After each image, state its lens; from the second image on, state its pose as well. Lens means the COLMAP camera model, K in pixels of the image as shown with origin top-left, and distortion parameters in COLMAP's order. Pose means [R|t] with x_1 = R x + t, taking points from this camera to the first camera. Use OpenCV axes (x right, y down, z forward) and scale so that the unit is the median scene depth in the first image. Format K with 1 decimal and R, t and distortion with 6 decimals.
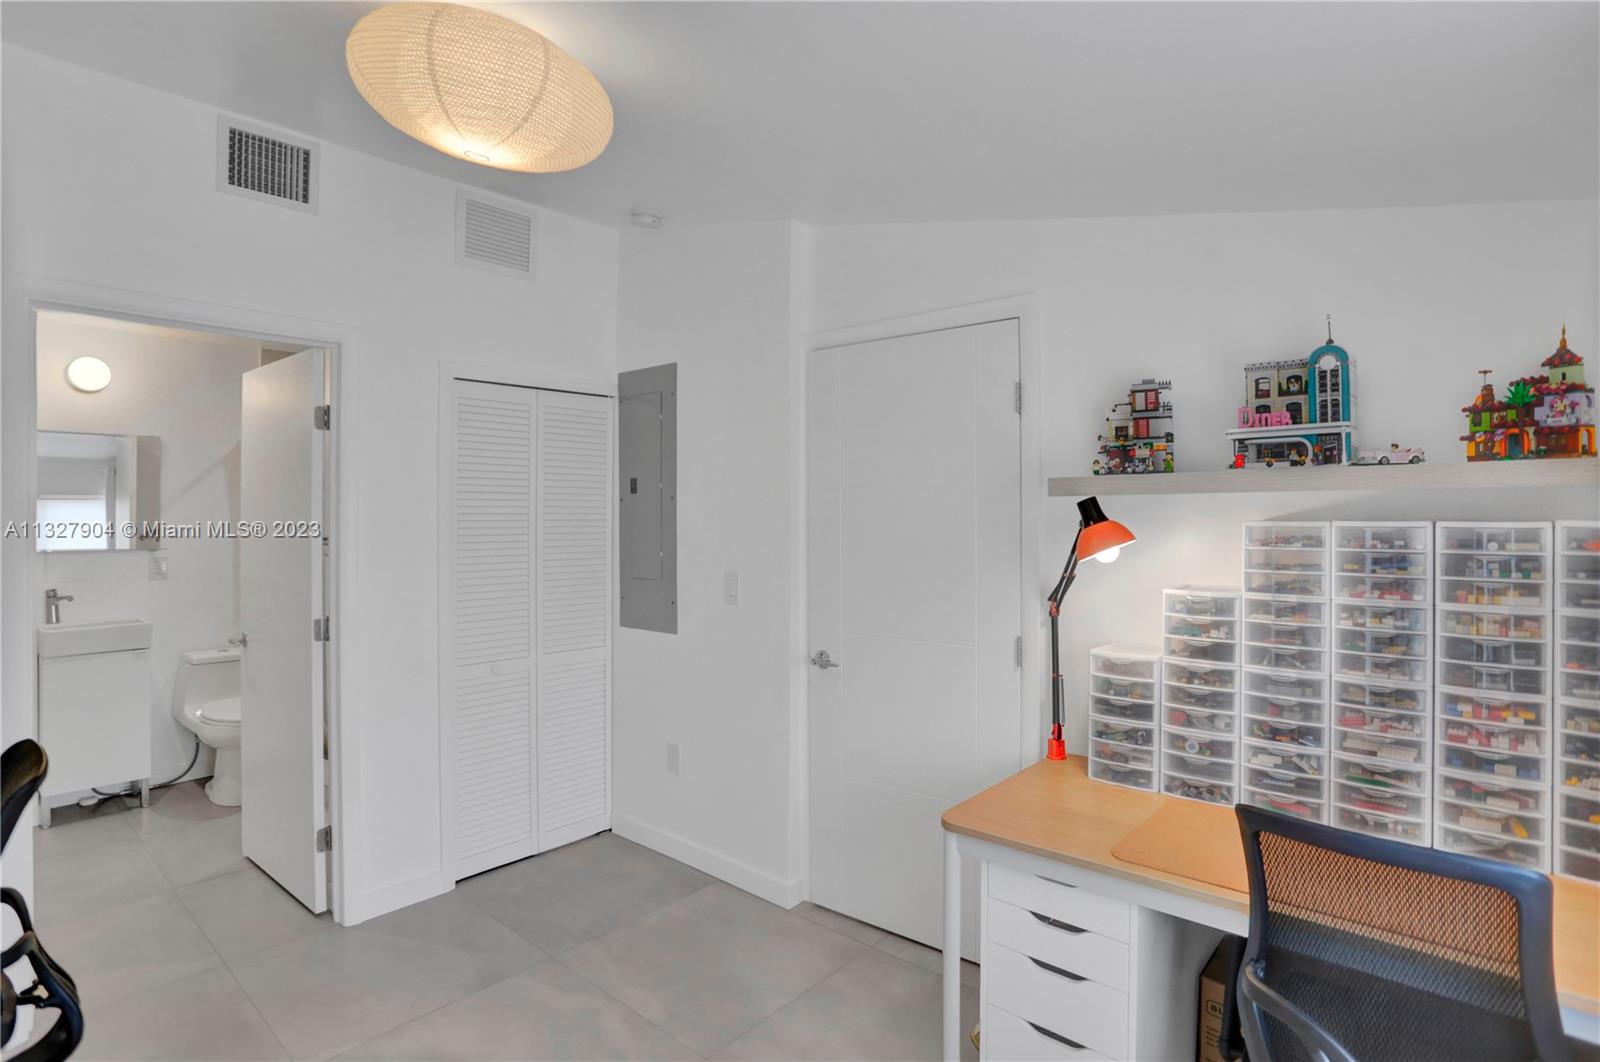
lens RADIAL K [[814.4, 0, 803.5], [0, 814.4, 523.0], [0, 0, 1]] dist [-0.047671, 0.010674]
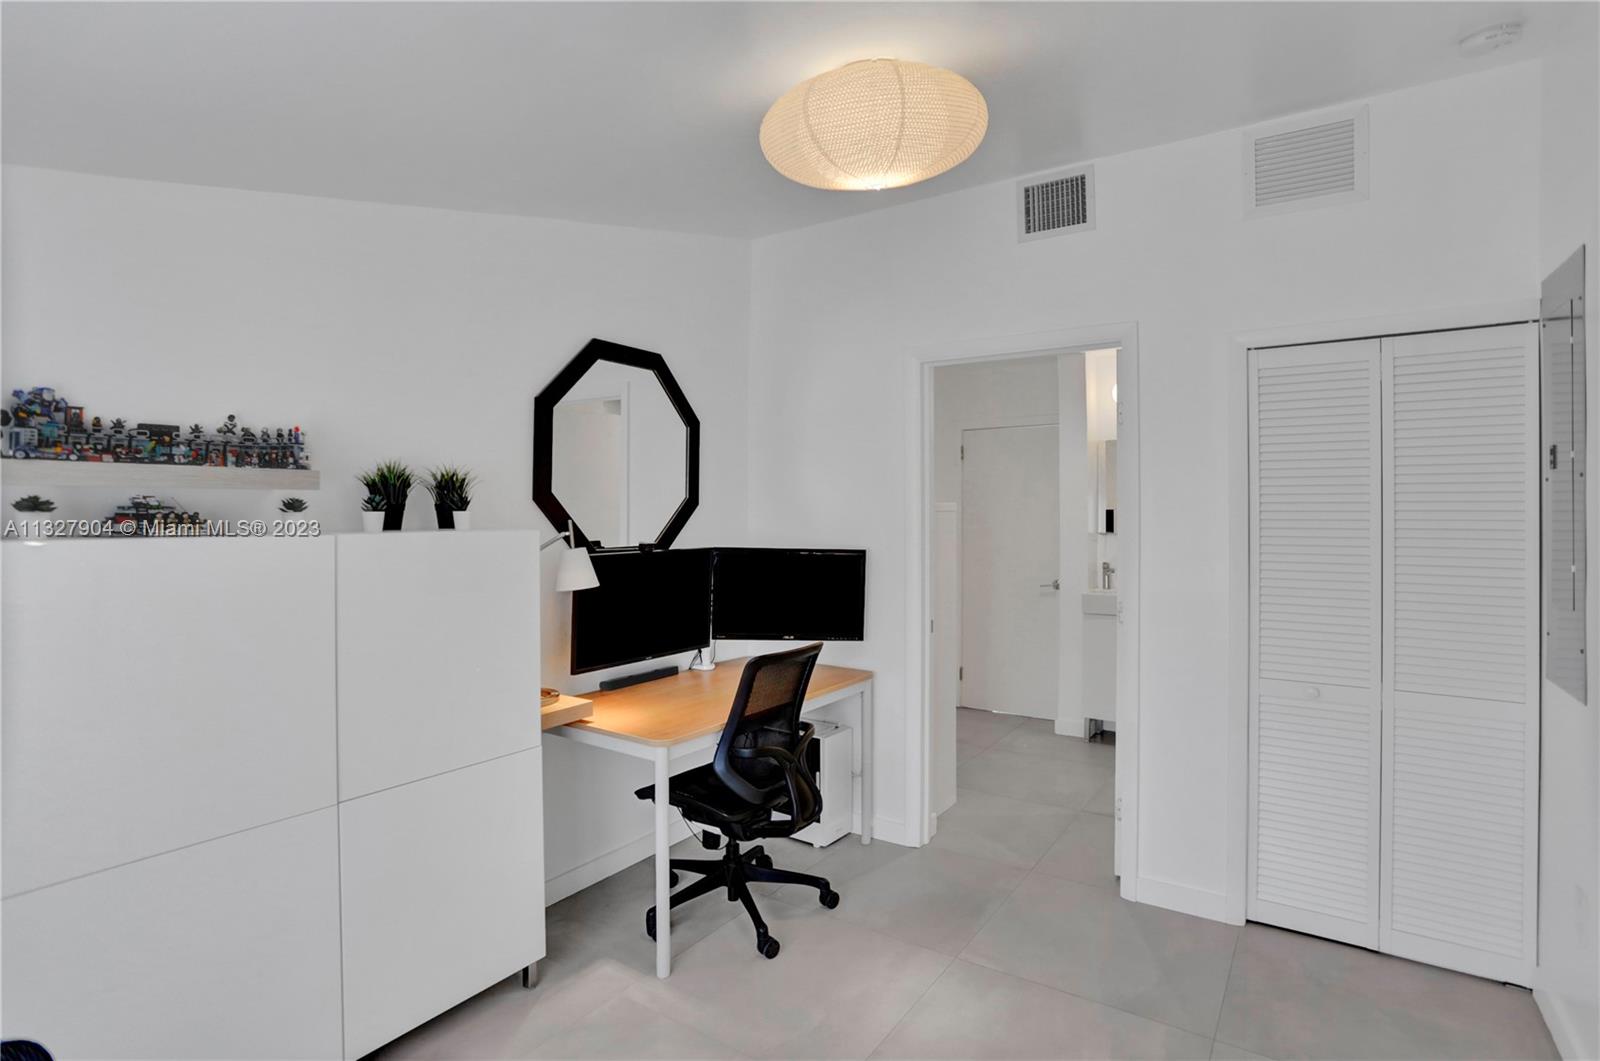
lens RADIAL K [[814.4, 0, 802.7], [0, 814.4, 514.9], [0, 0, 1]] dist [-0.047671, 0.010674]
pose [[0.099984, 0.006727, -0.994966, 0.372383], [-0.011722, 0.999916, 0.005582, 0.003259], [0.994920, 0.011105, 0.100055, 0.409033]]
